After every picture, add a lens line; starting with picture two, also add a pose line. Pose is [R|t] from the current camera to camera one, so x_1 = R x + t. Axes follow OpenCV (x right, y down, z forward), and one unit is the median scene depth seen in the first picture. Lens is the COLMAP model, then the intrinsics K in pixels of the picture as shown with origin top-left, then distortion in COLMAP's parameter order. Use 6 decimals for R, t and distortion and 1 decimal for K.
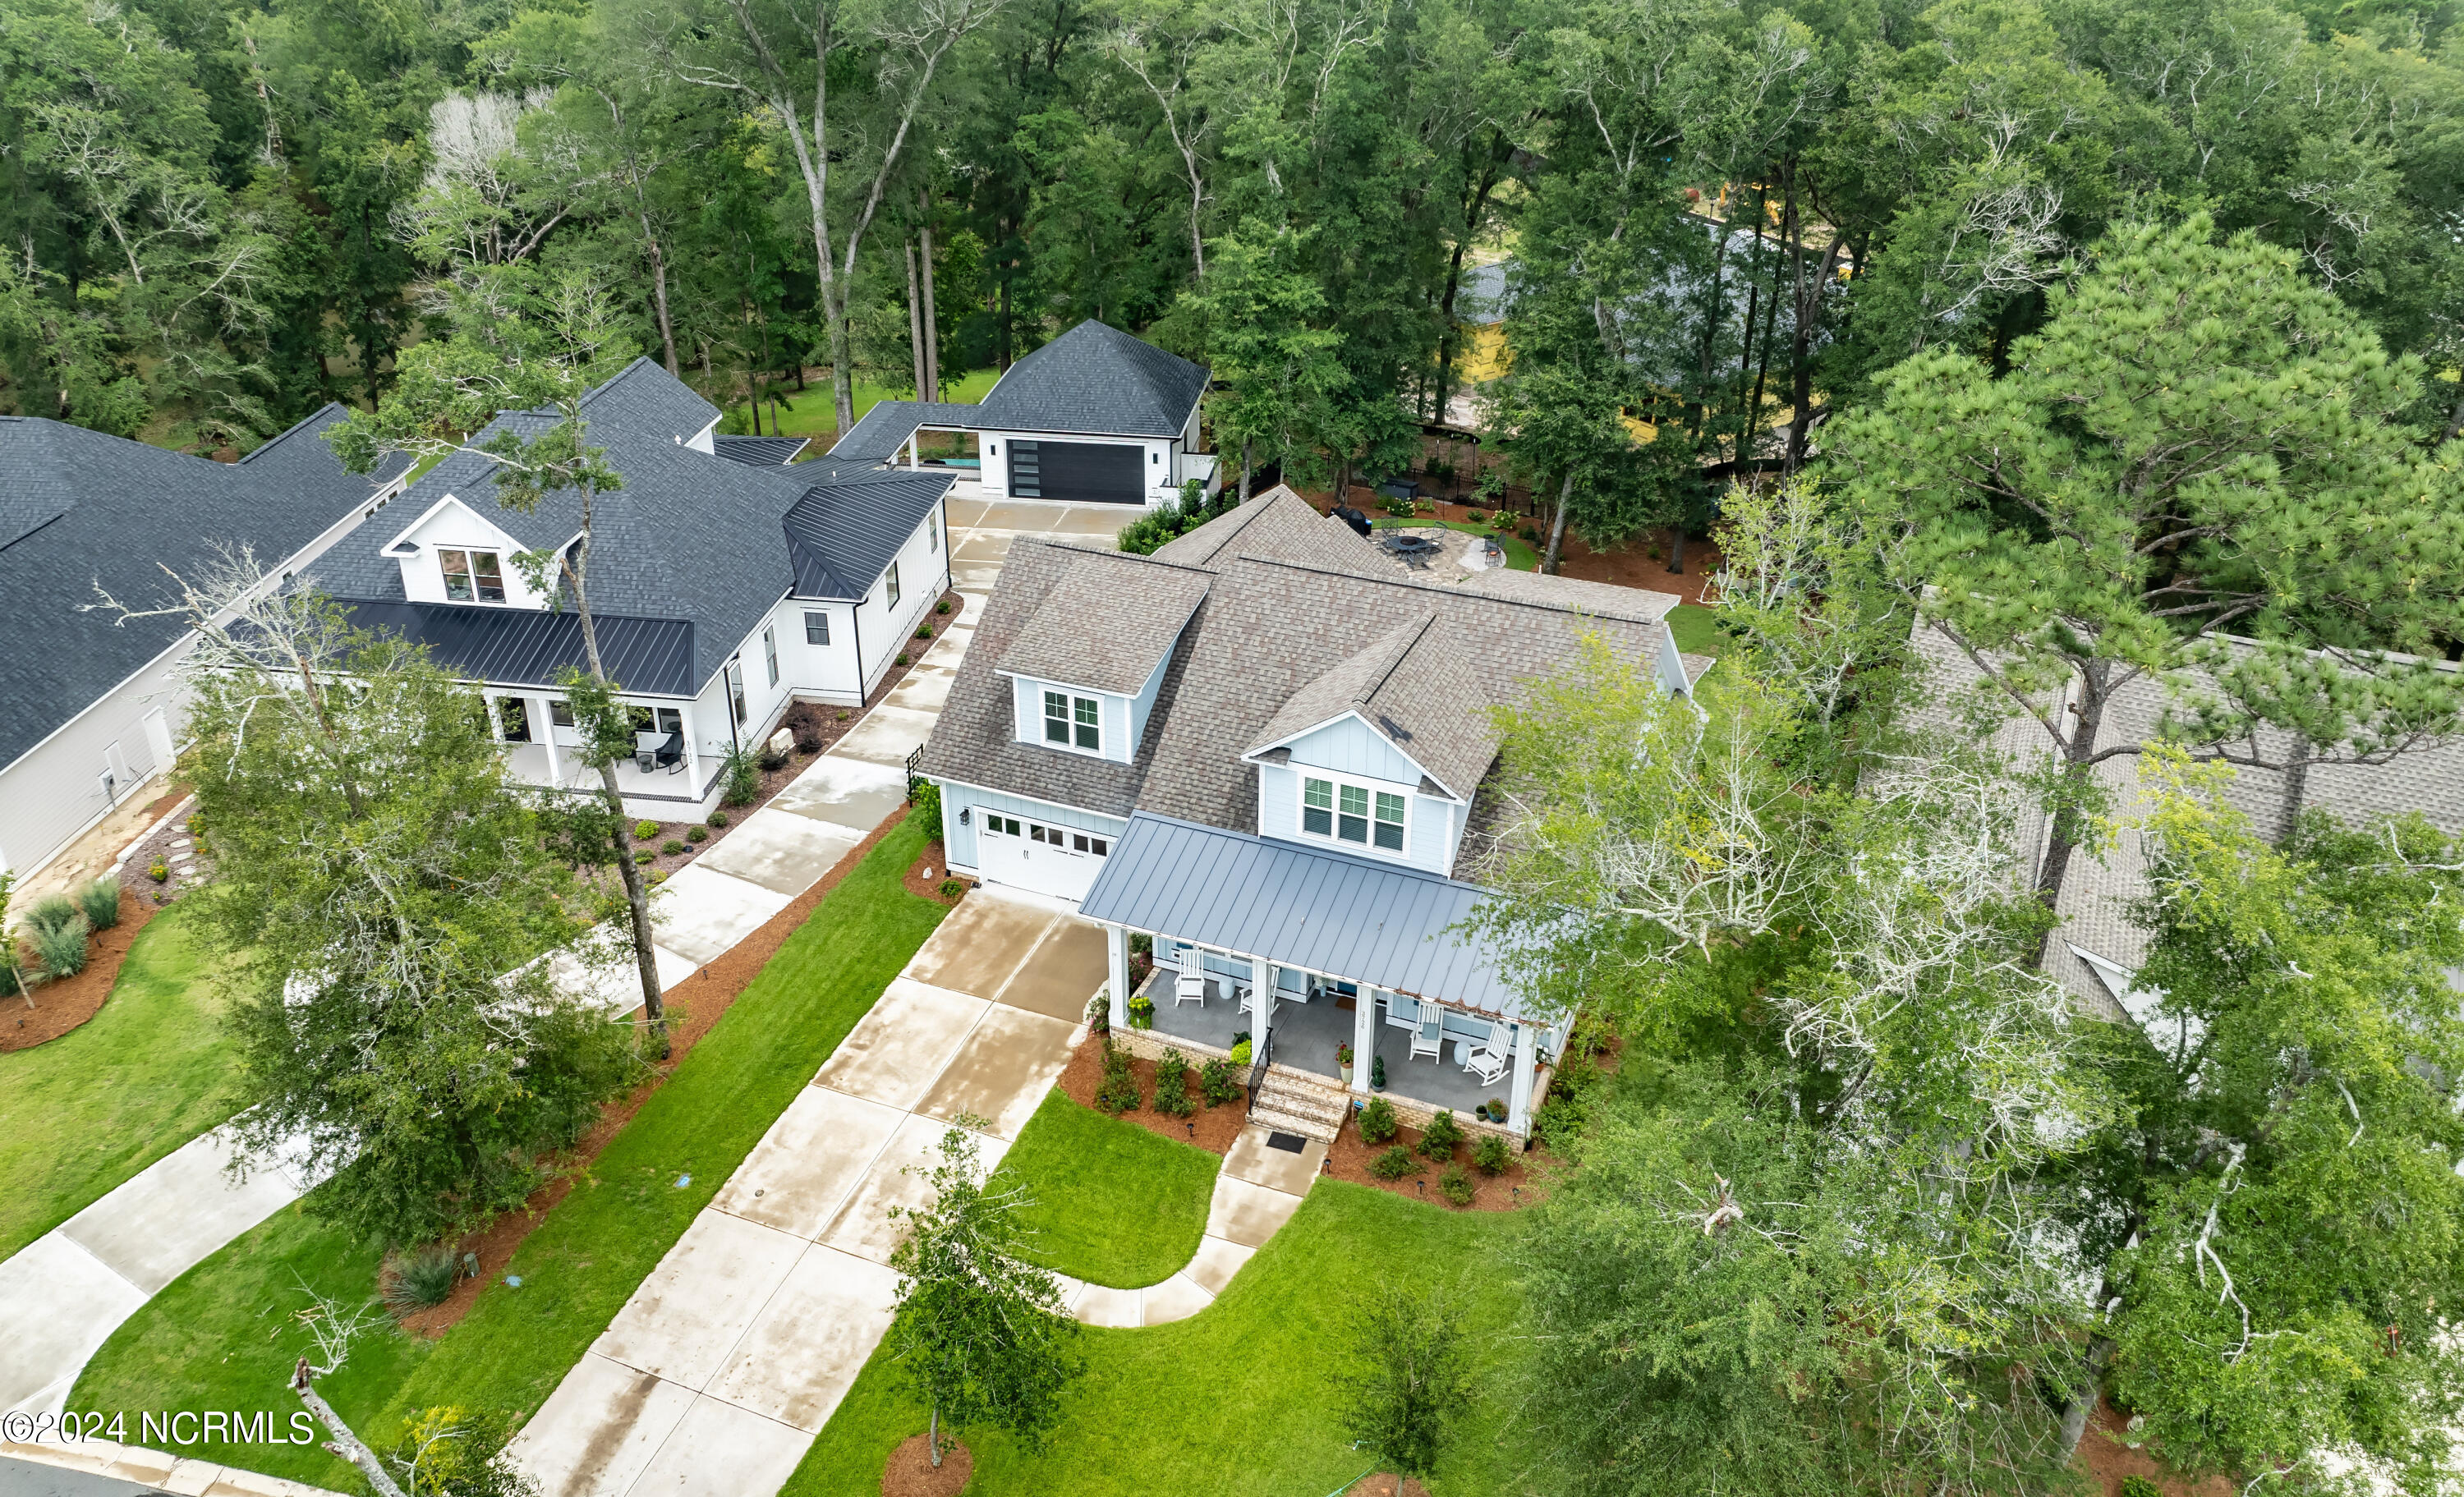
lens RADIAL K [[1863.7, 0, 1232.0], [0, 1863.7, 748.5], [0, 0, 1]] dist [0.003903, -0.000038]
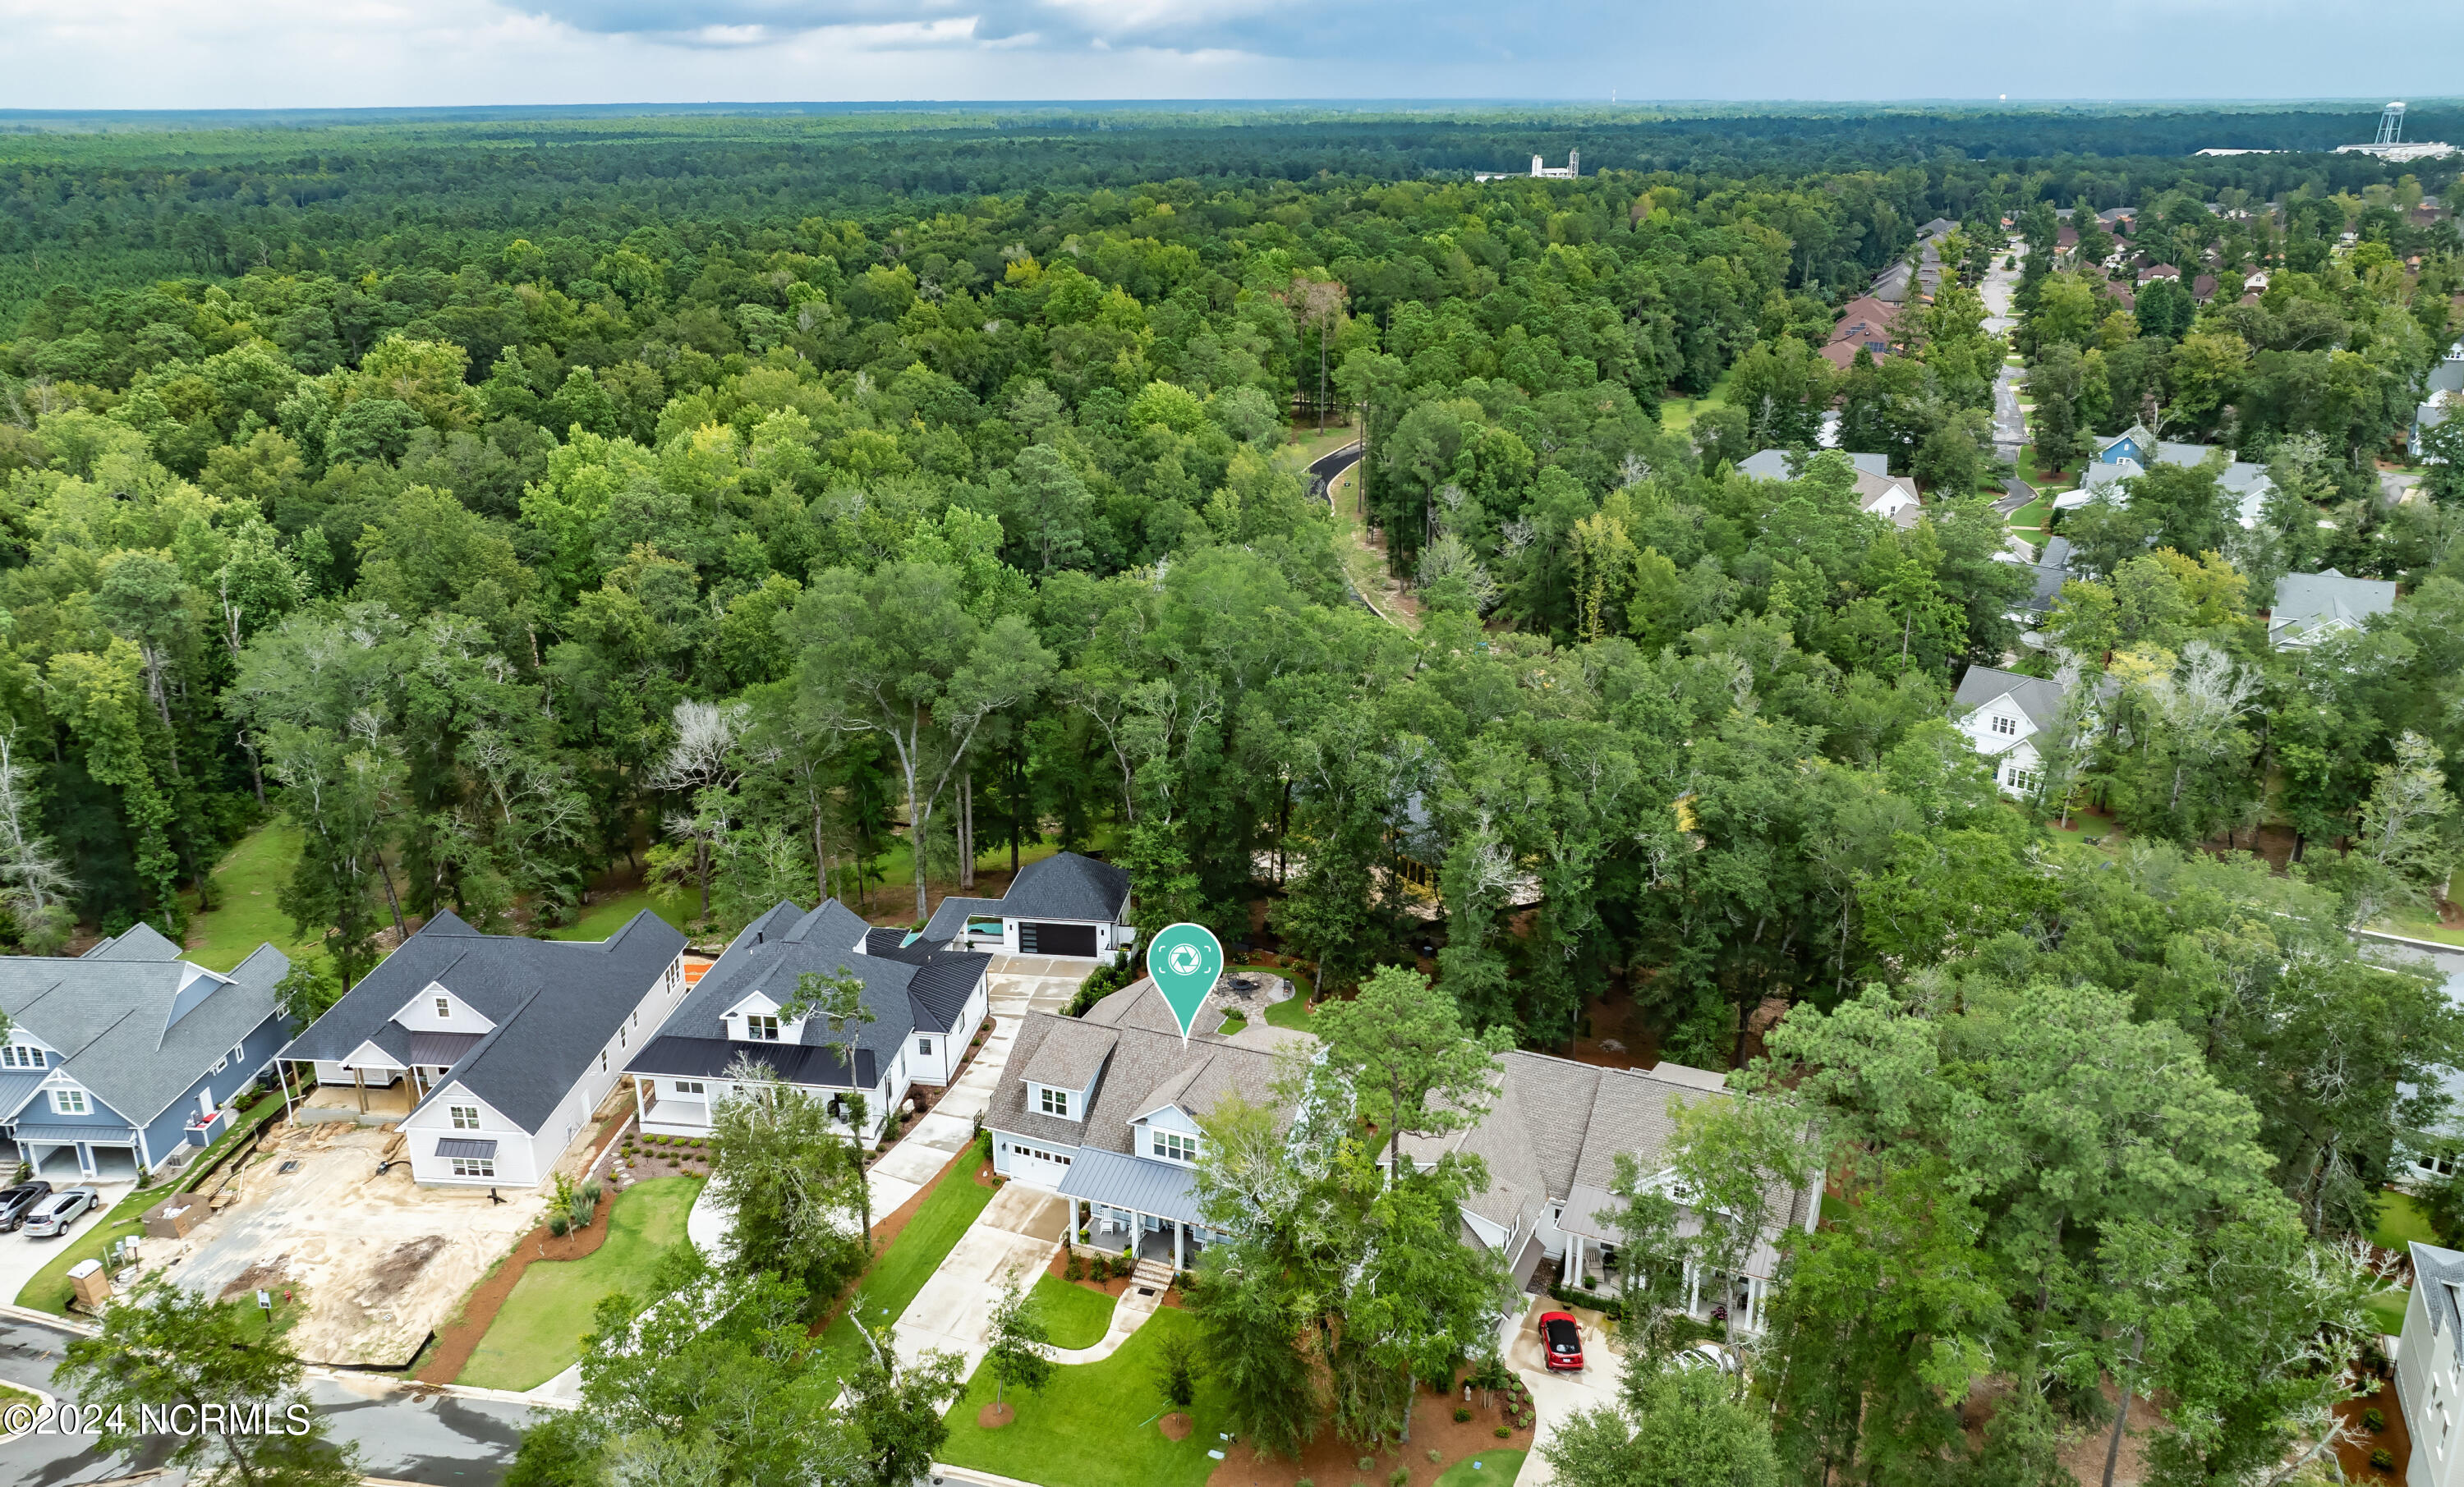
lens RADIAL K [[1905.9, 0, 1207.6], [0, 1905.9, 740.8], [0, 0, 1]] dist [0.003614, -0.000975]
pose [[0.999922, -0.010712, -0.006411, 0.112010], [0.009623, 0.988519, -0.150789, -0.094551], [0.007953, 0.150716, 0.988545, -1.264185]]
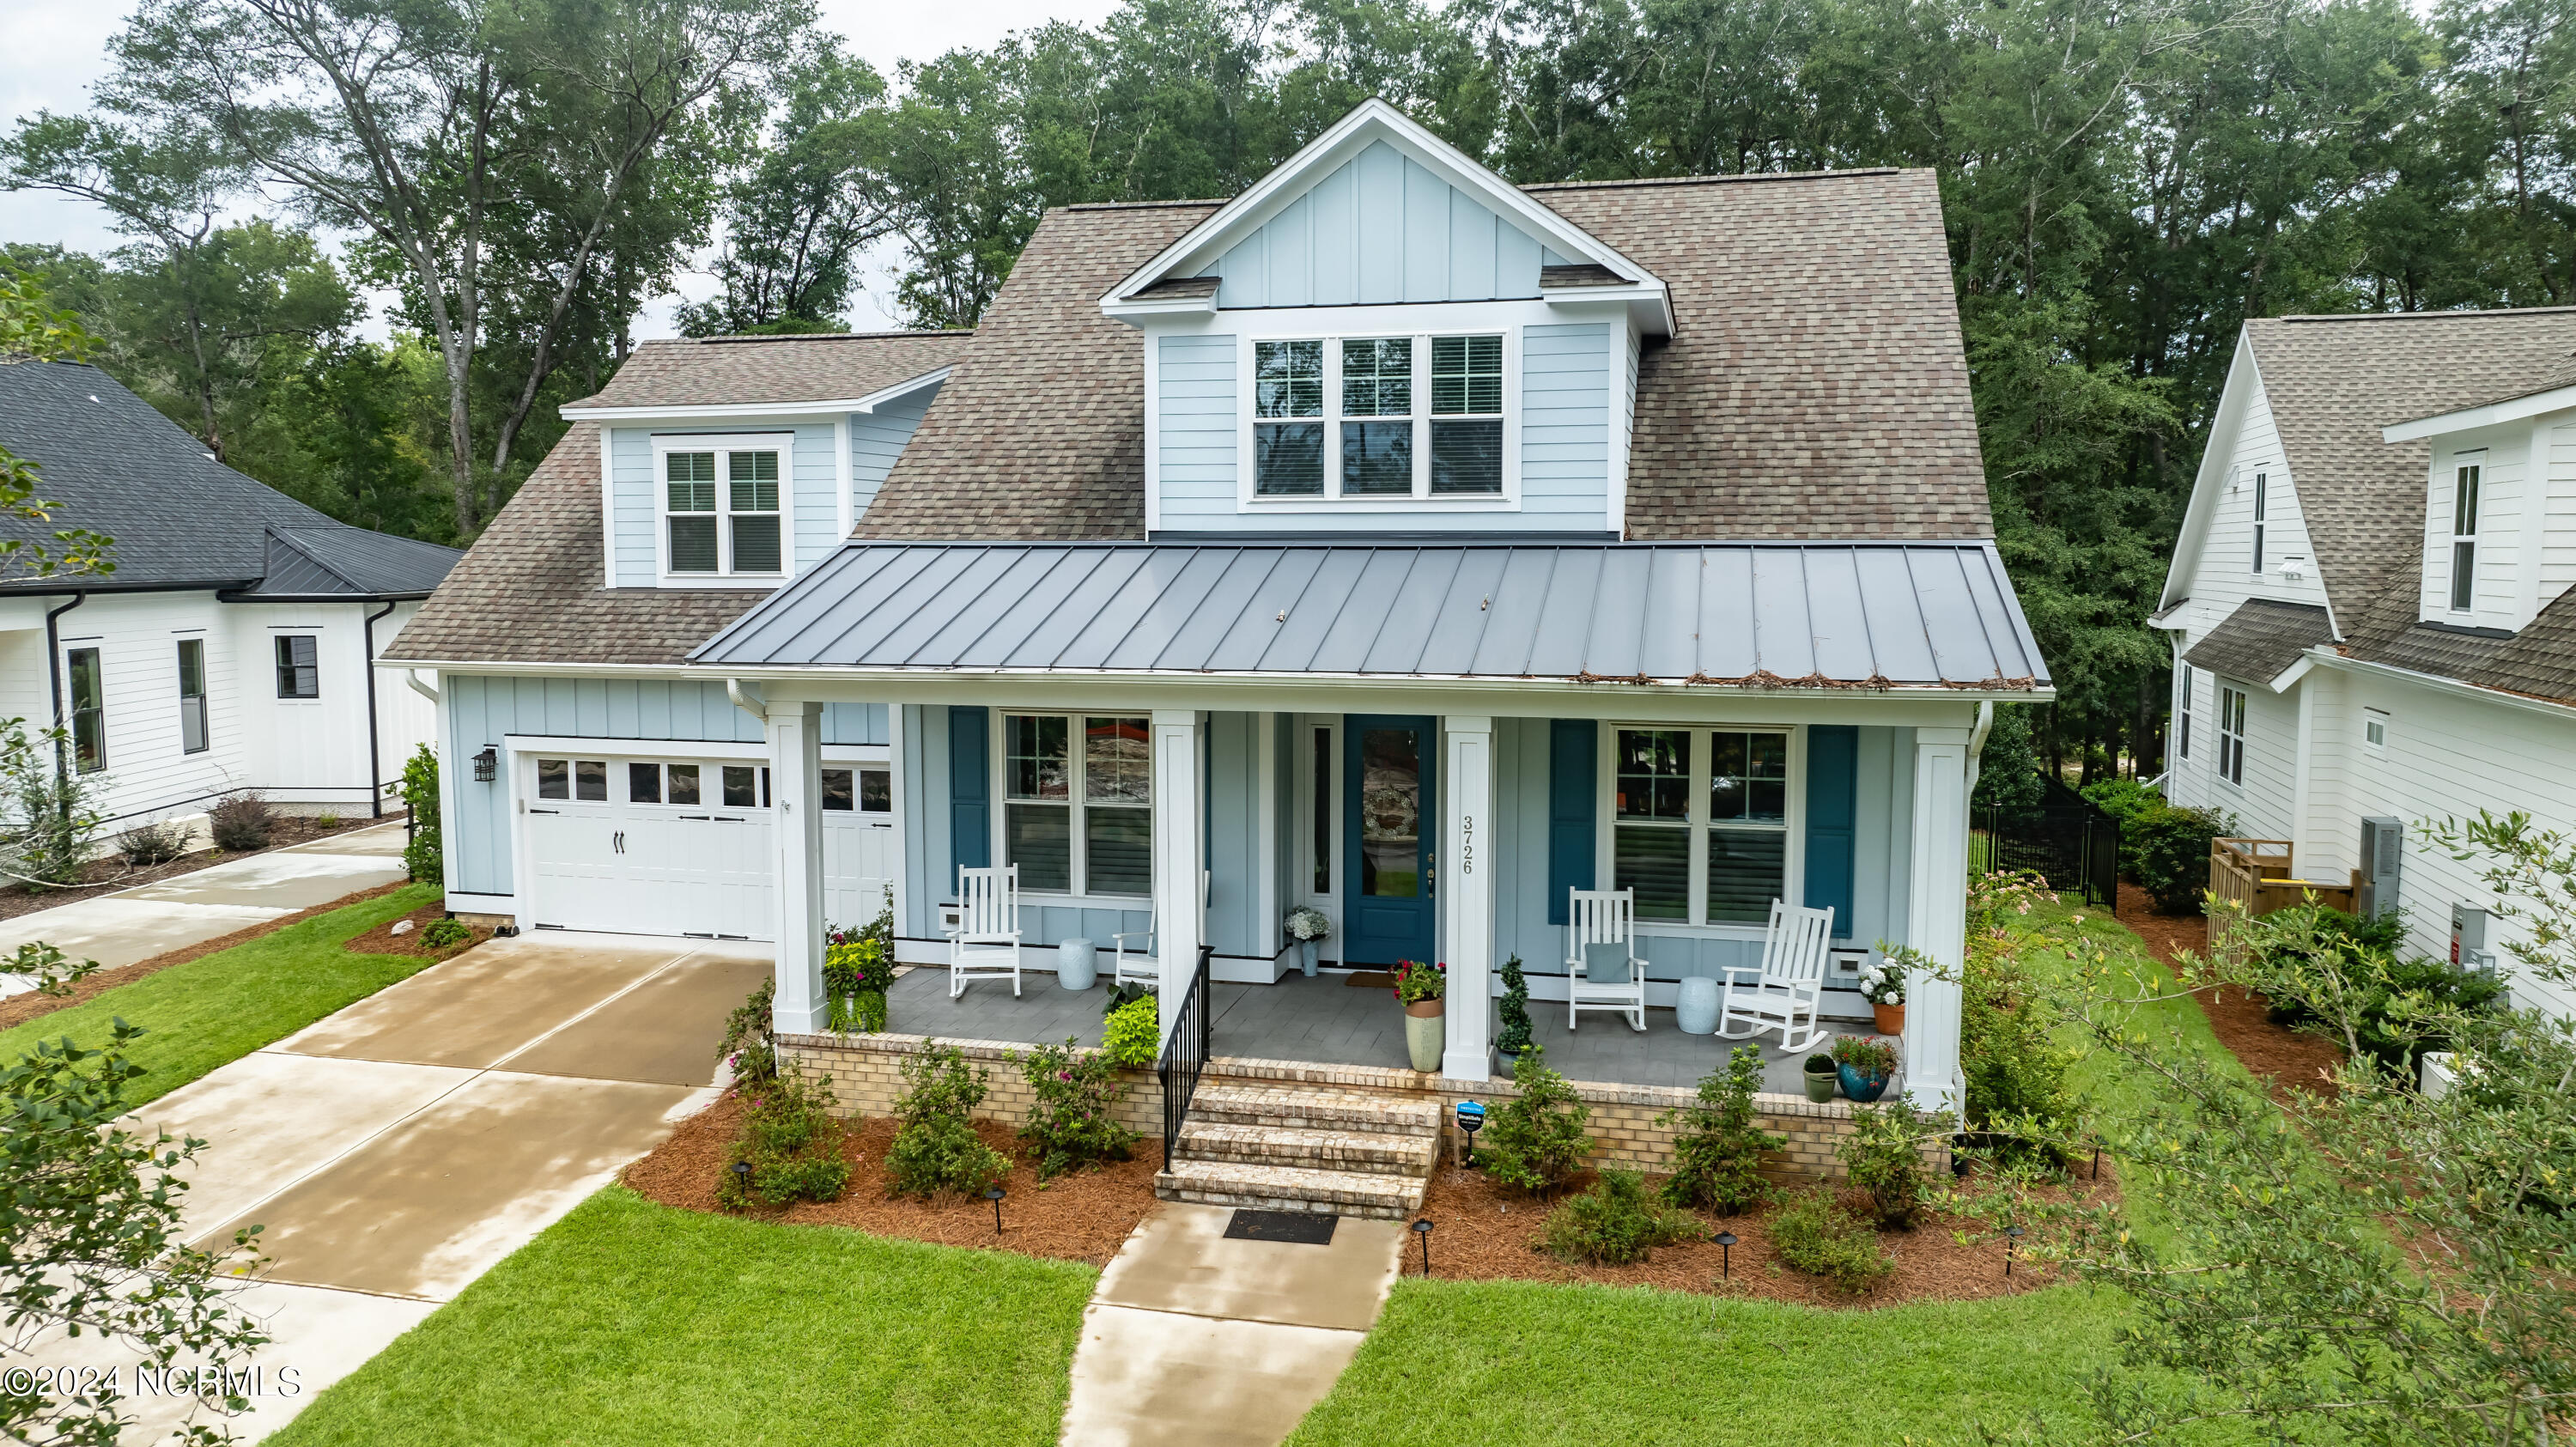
lens RADIAL K [[1833.1, 0, 1288.0], [0, 1833.1, 723.5], [0, 0, 1]] dist [-0.036580, 0.057678]
pose [[0.987819, -0.021067, 0.154177, -0.016833], [0.078497, 0.922954, -0.376821, 0.220279], [-0.134360, 0.384333, 0.913365, 0.574189]]
